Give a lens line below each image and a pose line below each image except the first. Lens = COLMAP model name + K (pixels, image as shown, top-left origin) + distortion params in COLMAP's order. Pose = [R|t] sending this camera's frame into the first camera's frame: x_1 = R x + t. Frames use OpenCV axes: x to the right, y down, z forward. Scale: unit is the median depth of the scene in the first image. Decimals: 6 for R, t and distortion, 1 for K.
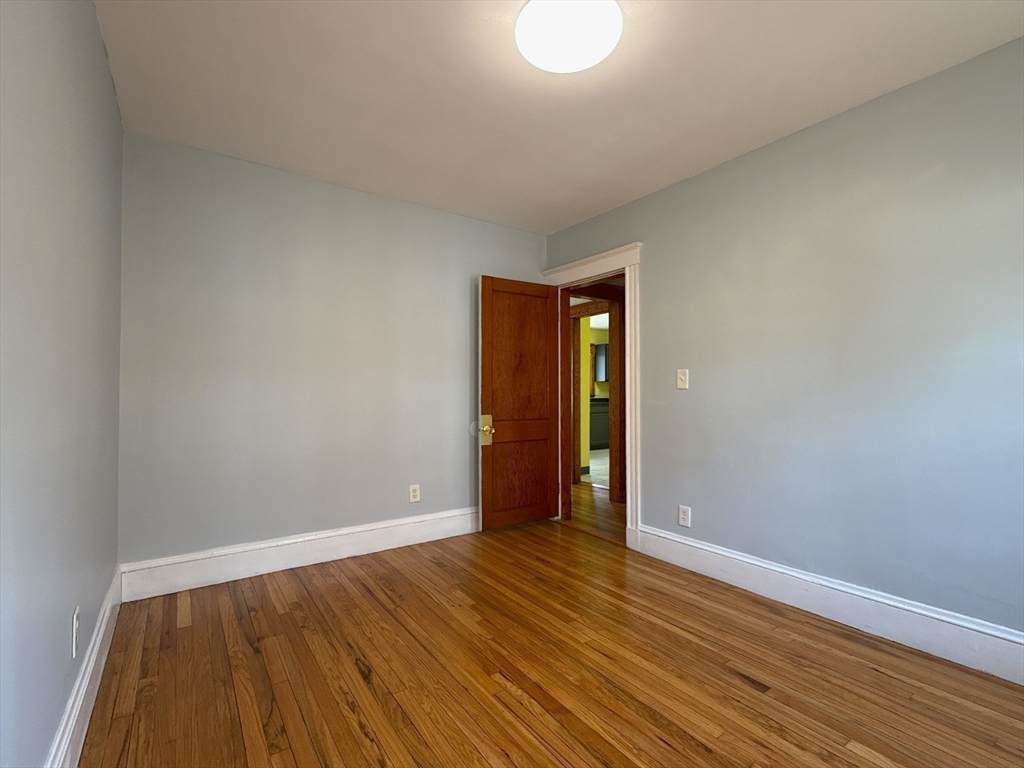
lens RADIAL K [[463.7, 0, 513.7], [0, 463.7, 385.3], [0, 0, 1]] dist [0.000222, 0.000339]
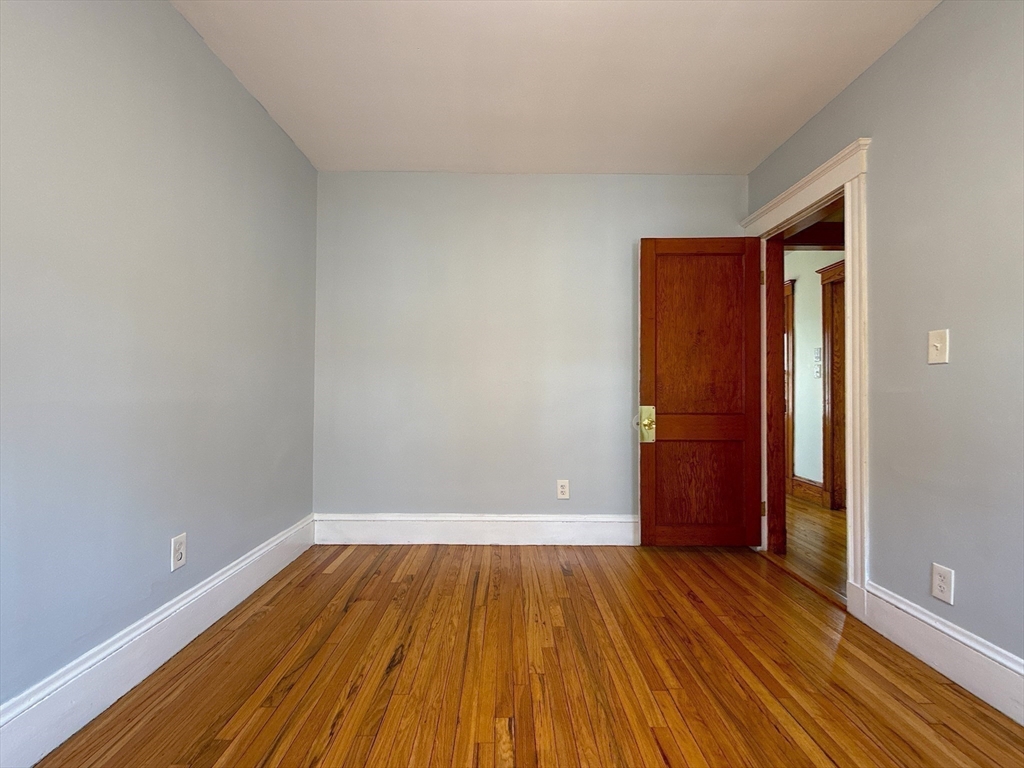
lens RADIAL K [[463.7, 0, 513.7], [0, 463.7, 385.3], [0, 0, 1]] dist [0.000222, 0.000339]
pose [[0.820705, -0.006272, -0.571318, 0.261606], [0.004035, 0.999978, -0.005181, 0.036323], [0.571338, 0.001947, 0.820713, 0.219976]]
